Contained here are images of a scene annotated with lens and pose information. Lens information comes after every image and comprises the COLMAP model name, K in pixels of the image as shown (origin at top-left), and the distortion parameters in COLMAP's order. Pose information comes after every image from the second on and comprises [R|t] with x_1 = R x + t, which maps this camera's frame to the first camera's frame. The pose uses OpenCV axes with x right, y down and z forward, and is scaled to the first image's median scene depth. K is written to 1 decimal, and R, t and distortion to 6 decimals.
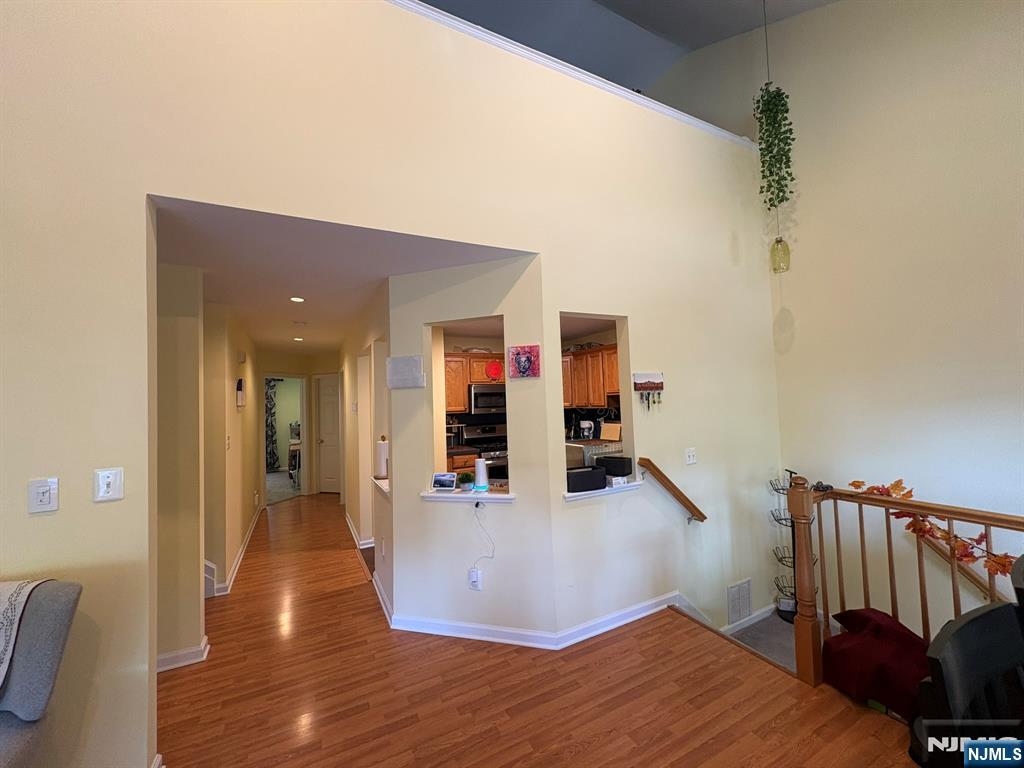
lens RADIAL K [[411.3, 0, 511.4], [0, 411.3, 381.8], [0, 0, 1]] dist [0.000857, 0.000221]
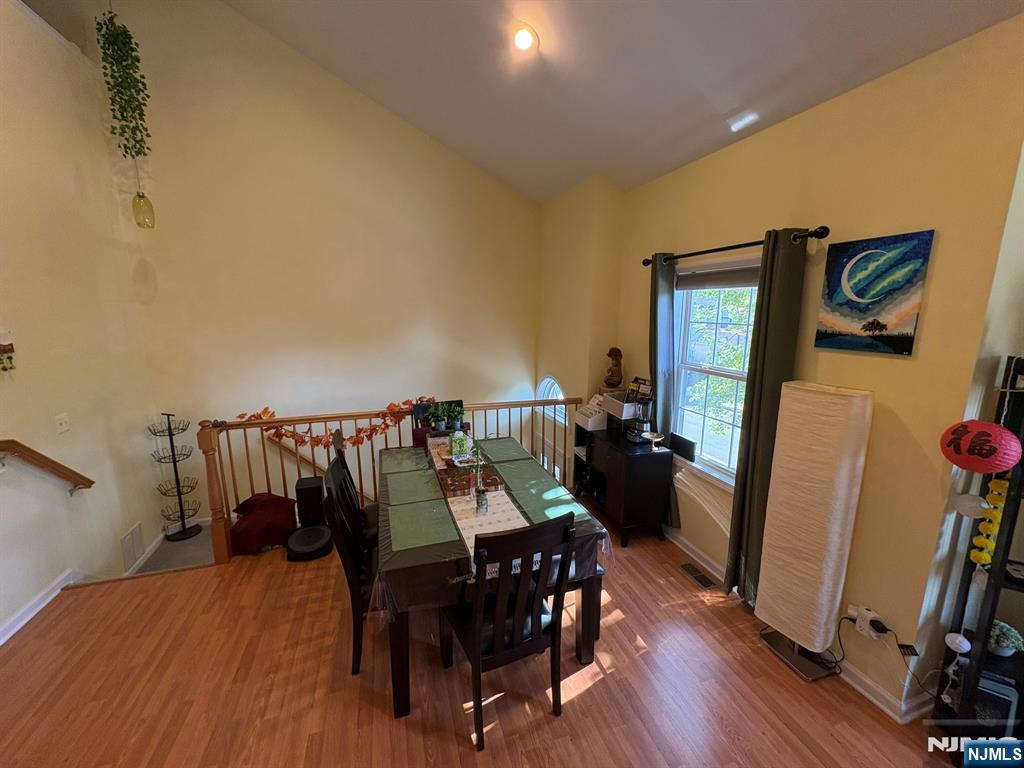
lens RADIAL K [[411.3, 0, 511.4], [0, 411.3, 381.8], [0, 0, 1]] dist [0.000857, 0.000221]
pose [[0.170161, -0.143464, 0.974917, -0.271744], [-0.041351, 0.987434, 0.152523, -0.089822], [-0.984548, -0.066267, 0.162091, -0.101368]]
